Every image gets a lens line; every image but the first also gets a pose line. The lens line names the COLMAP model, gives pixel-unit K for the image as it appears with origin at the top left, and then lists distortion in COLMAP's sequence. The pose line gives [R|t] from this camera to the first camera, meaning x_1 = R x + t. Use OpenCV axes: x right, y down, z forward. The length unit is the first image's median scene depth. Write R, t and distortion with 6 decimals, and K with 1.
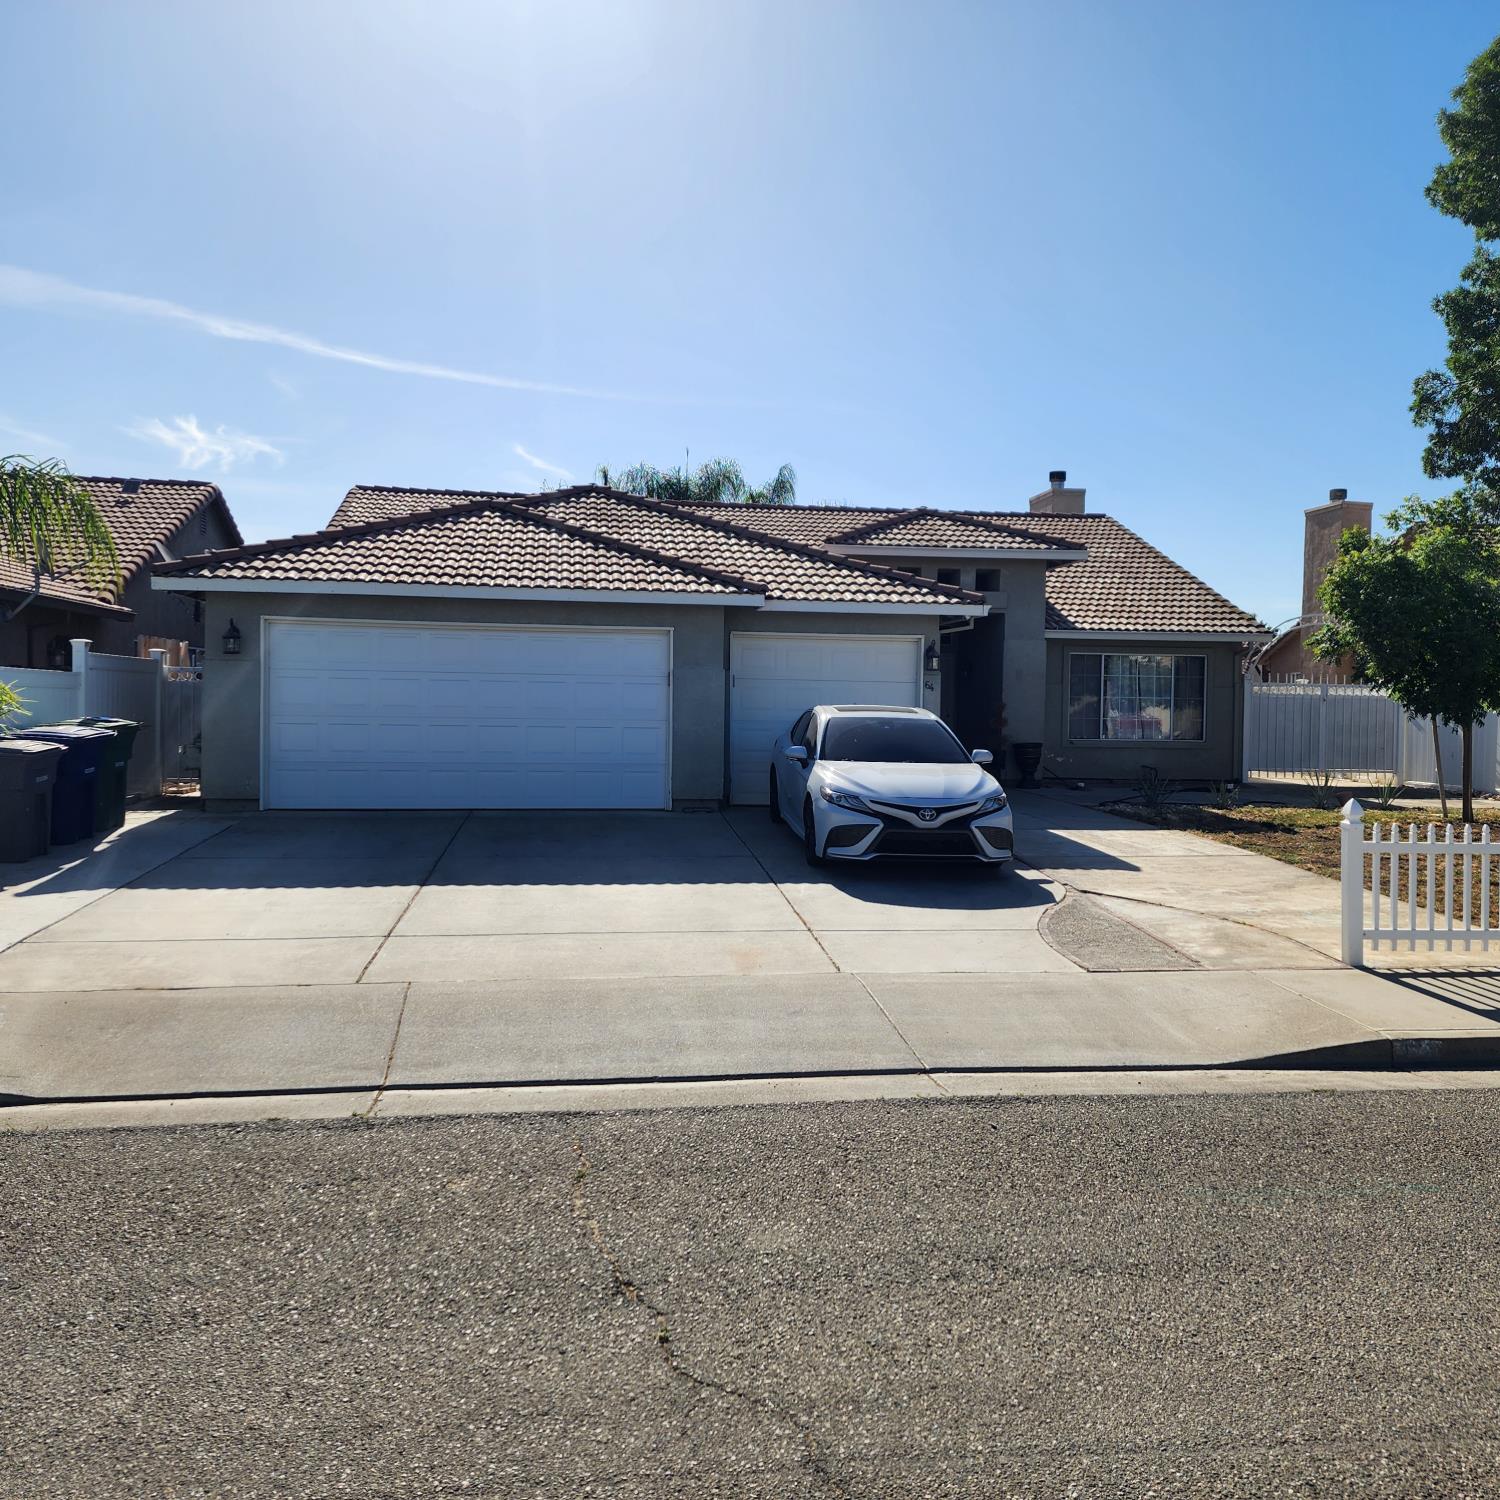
lens RADIAL K [[1333.6, 0, 781.6], [0, 1333.6, 722.4], [0, 0, 1]] dist [0.182556, 0.001099]
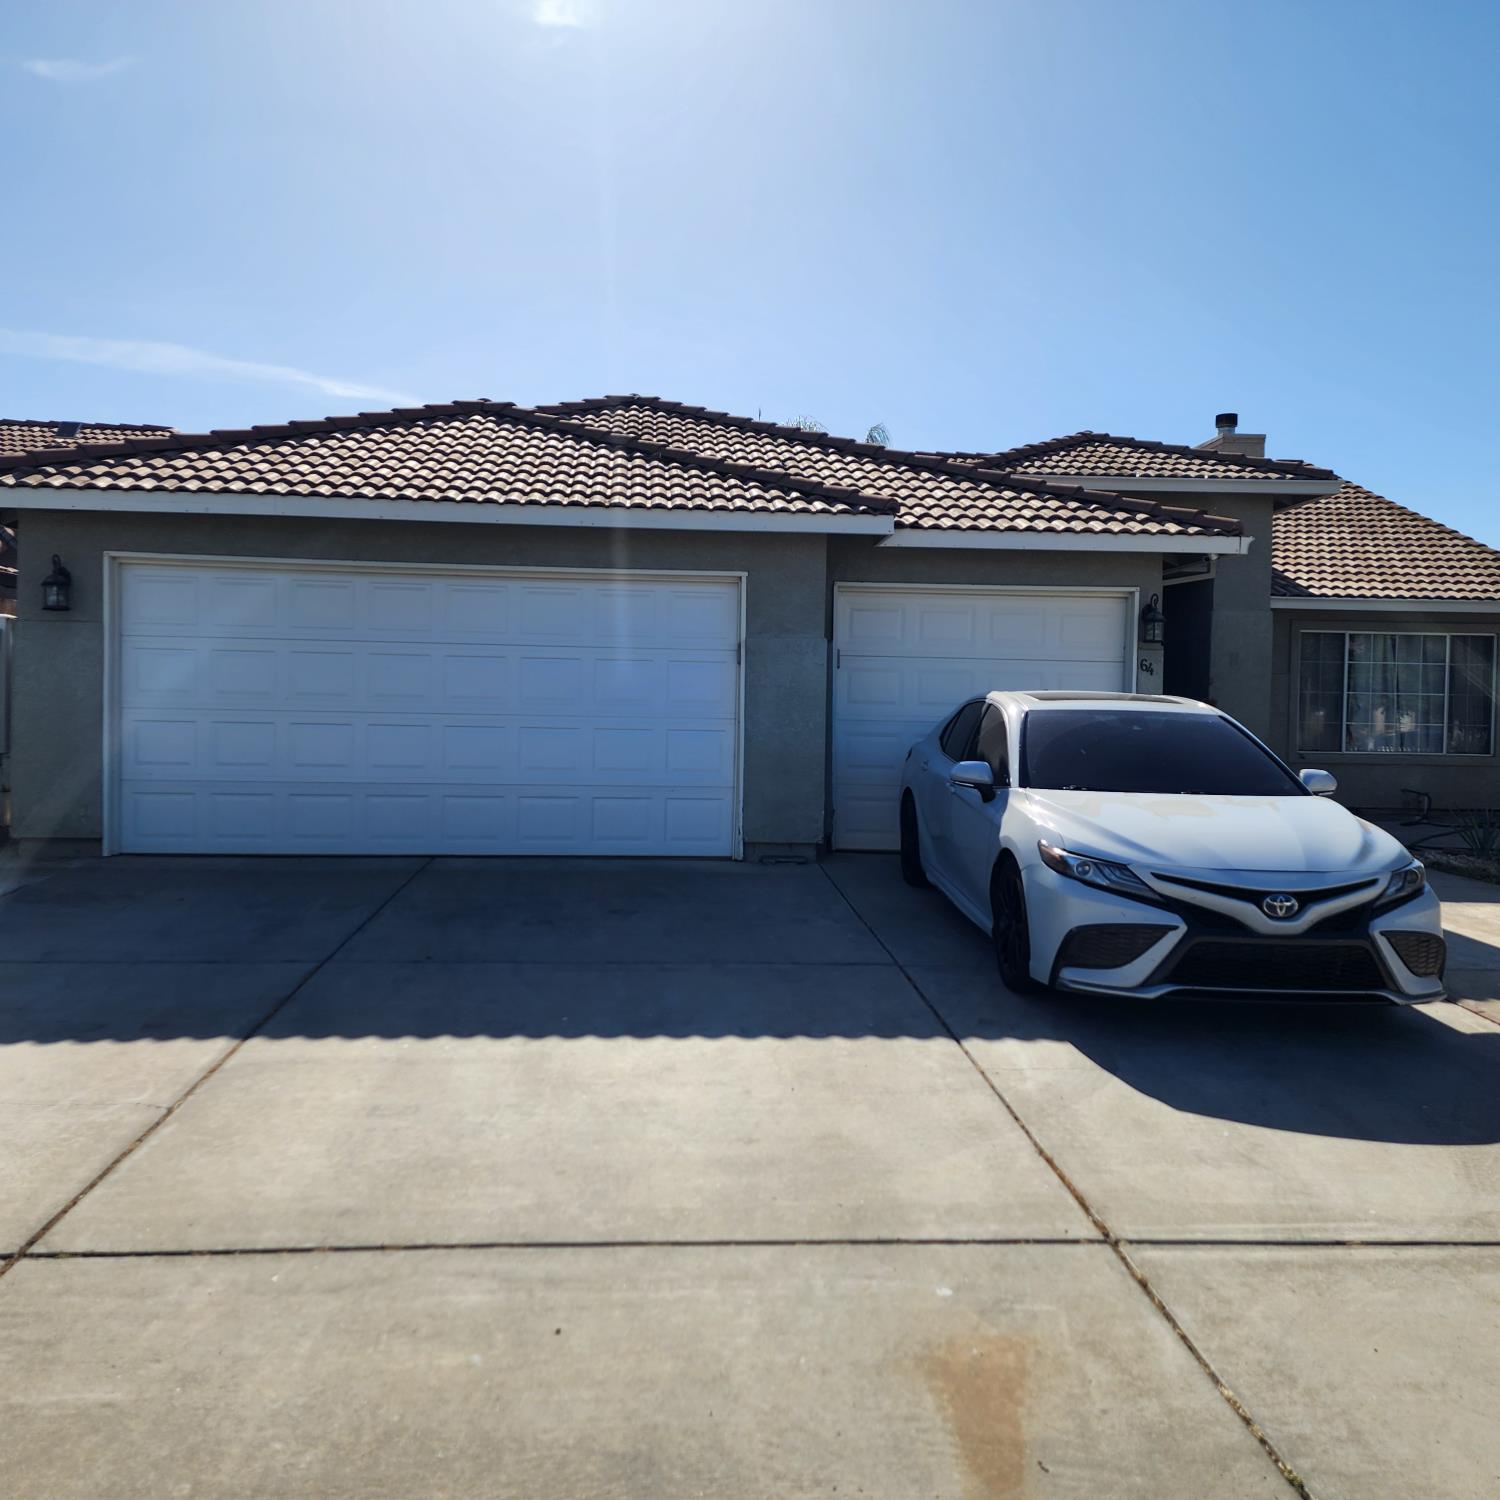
lens RADIAL K [[1337.1, 0, 750.0], [0, 1337.1, 750.0], [0, 0, 1]] dist [0.086711, -0.081379]
pose [[0.997404, 0.004465, -0.071872, -0.032355], [-0.003625, 0.999924, 0.011809, 0.005573], [0.071919, -0.011517, 0.997344, 0.354753]]
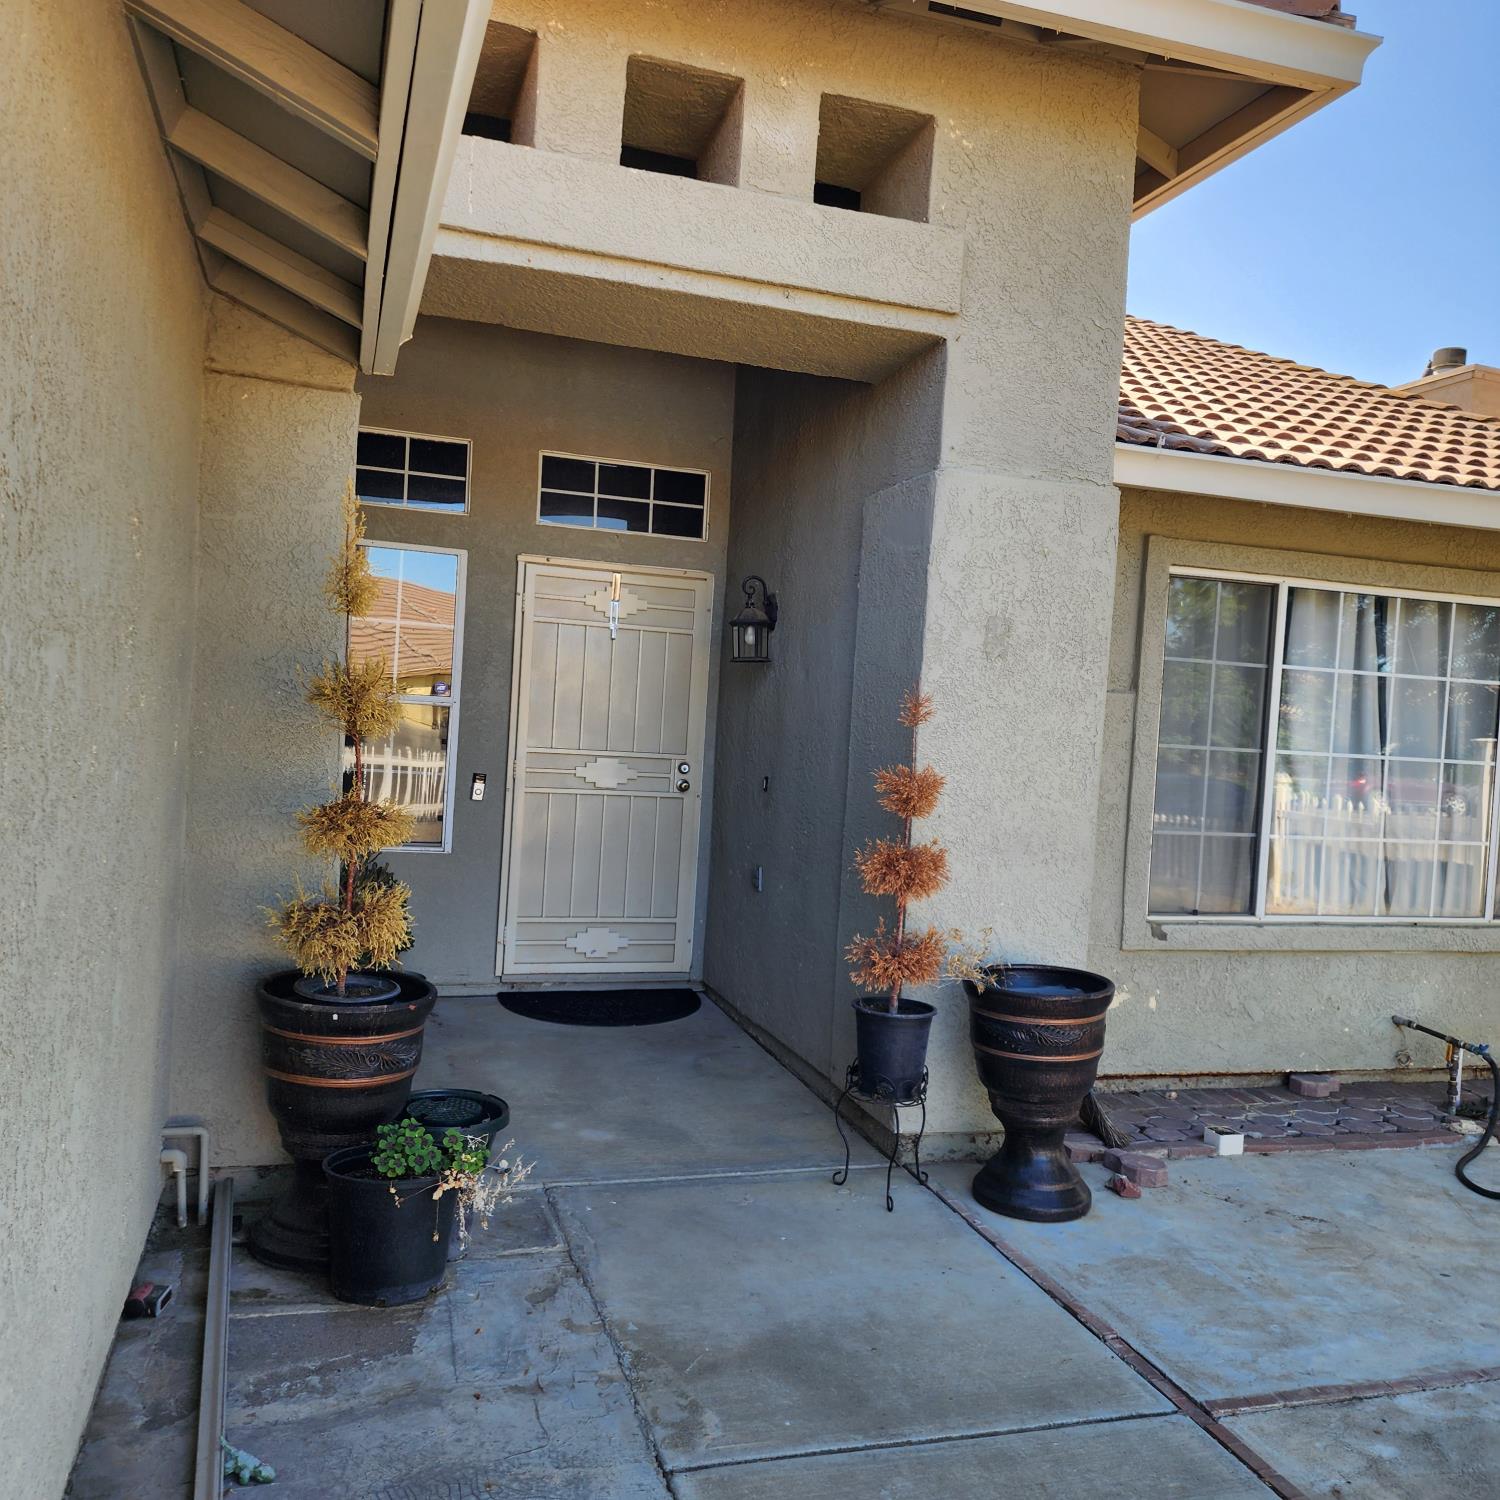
lens RADIAL K [[1337.1, 0, 750.0], [0, 1337.1, 750.0], [0, 0, 1]] dist [0.086711, -0.081379]
pose [[0.986389, 0.037348, 0.160129, 0.136747], [-0.041398, 0.998900, 0.022033, -0.028098], [-0.159130, -0.028362, 0.986850, 1.032788]]
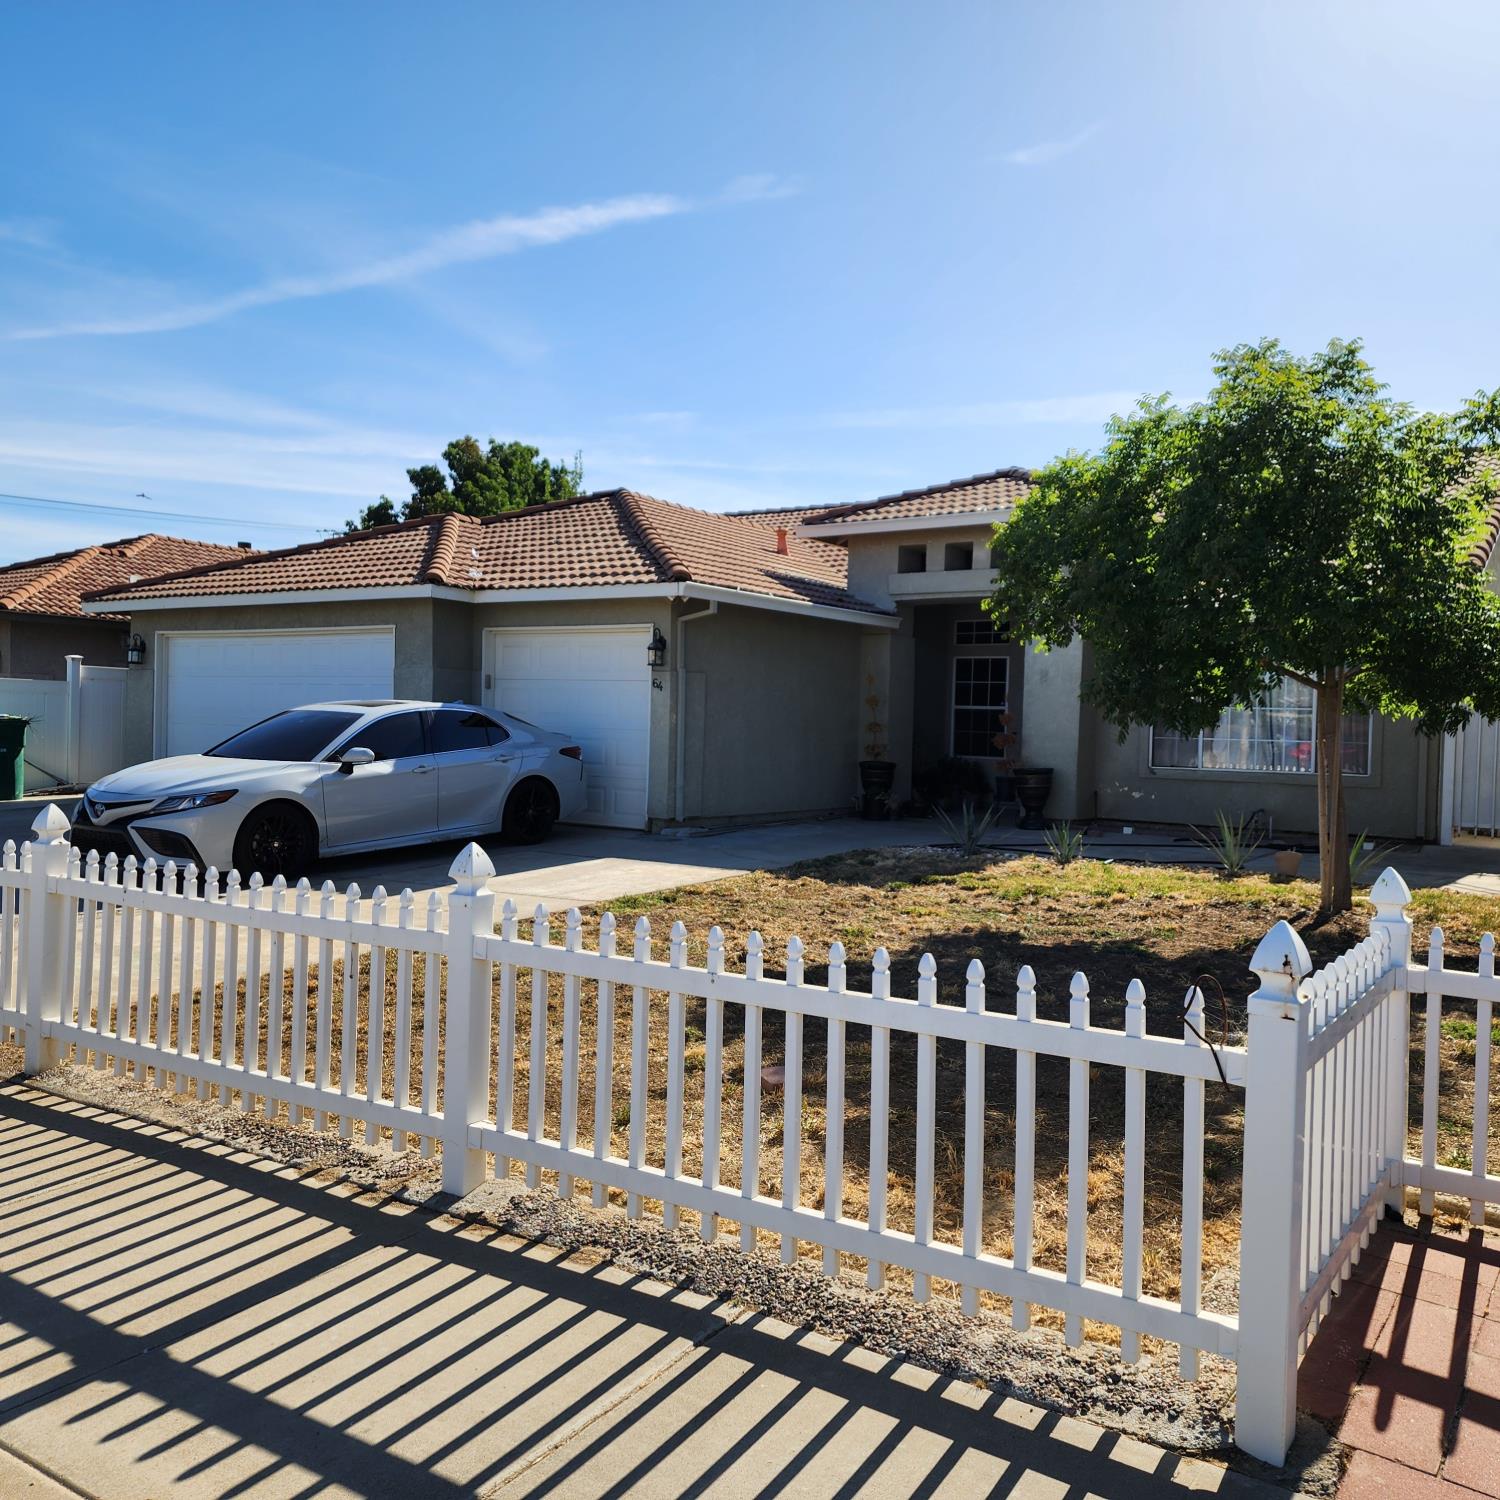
lens RADIAL K [[1337.1, 0, 750.0], [0, 1337.1, 750.0], [0, 0, 1]] dist [0.086711, -0.081379]
pose [[0.734655, 0.017302, -0.678220, 0.728269], [-0.025746, 0.999666, -0.002387, 0.014045], [0.677952, 0.019215, 0.734855, 0.442110]]
